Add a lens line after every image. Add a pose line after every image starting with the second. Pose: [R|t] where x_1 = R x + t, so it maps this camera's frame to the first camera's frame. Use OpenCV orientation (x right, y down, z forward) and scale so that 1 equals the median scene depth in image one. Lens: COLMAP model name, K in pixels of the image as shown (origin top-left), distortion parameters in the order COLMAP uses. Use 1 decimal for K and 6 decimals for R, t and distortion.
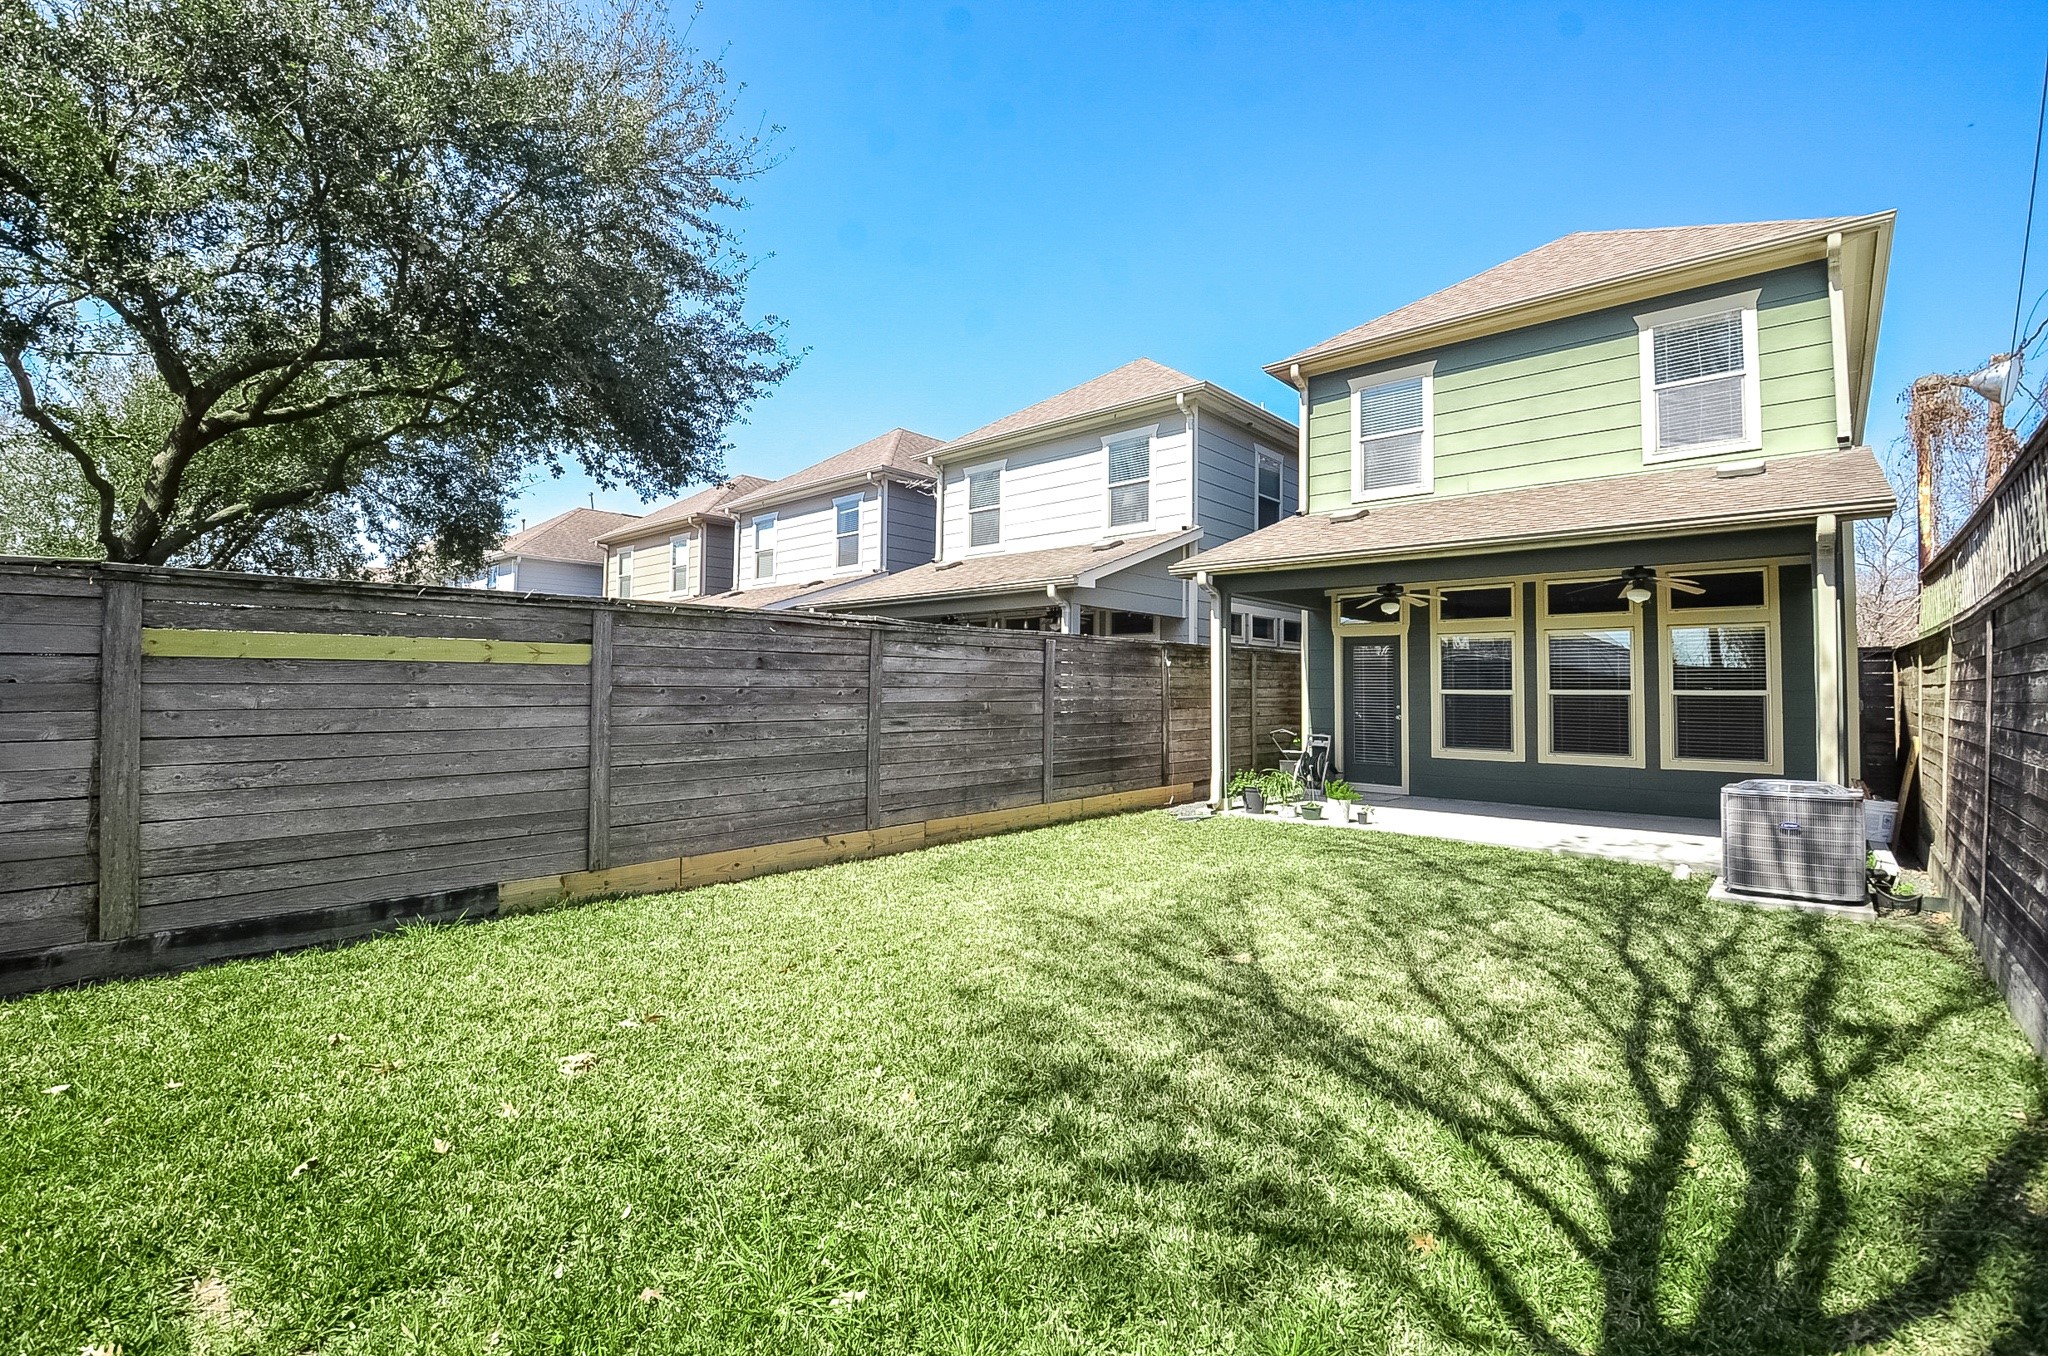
lens RADIAL K [[906.0, 0, 1011.2], [0, 906.0, 659.9], [0, 0, 1]] dist [0.005849, -0.012904]
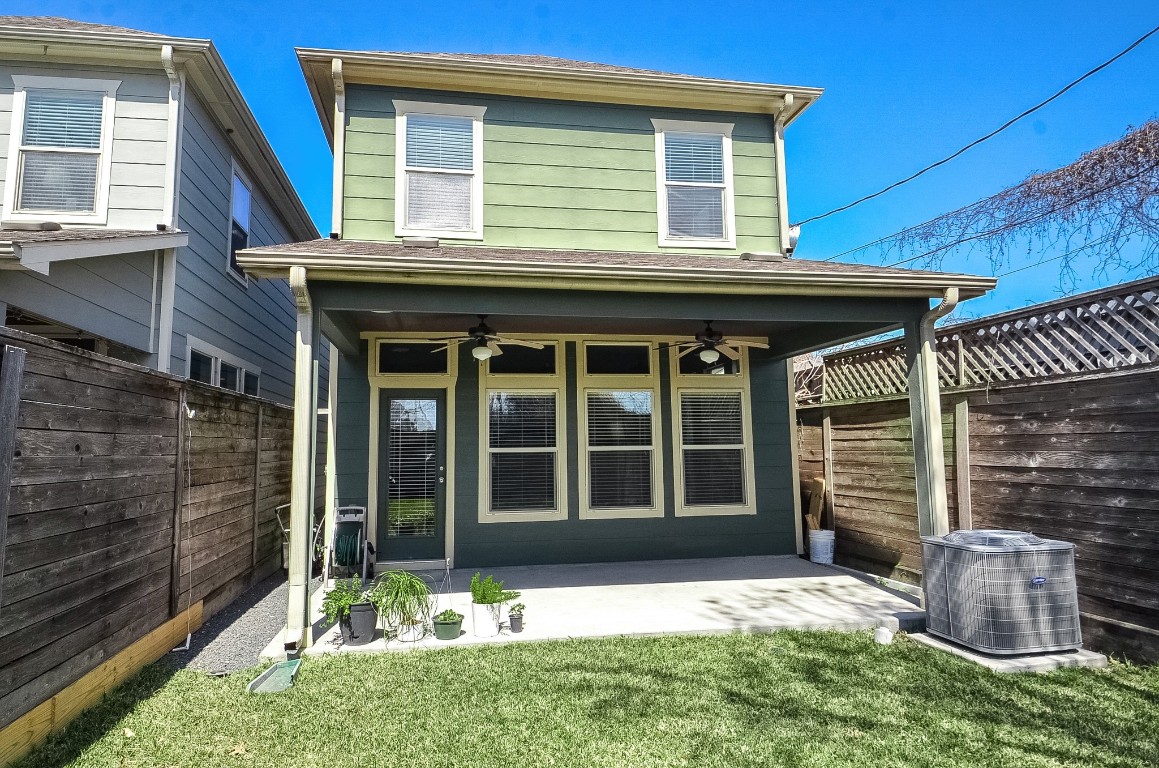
lens RADIAL K [[702.9, 0, 575.8], [0, 702.9, 368.0], [0, 0, 1]] dist [0.039869, -0.050673]
pose [[0.618281, 0.072276, 0.782627, -0.056716], [-0.008997, 0.996348, -0.084906, 0.014703], [-0.785906, 0.045454, 0.616673, 0.622243]]
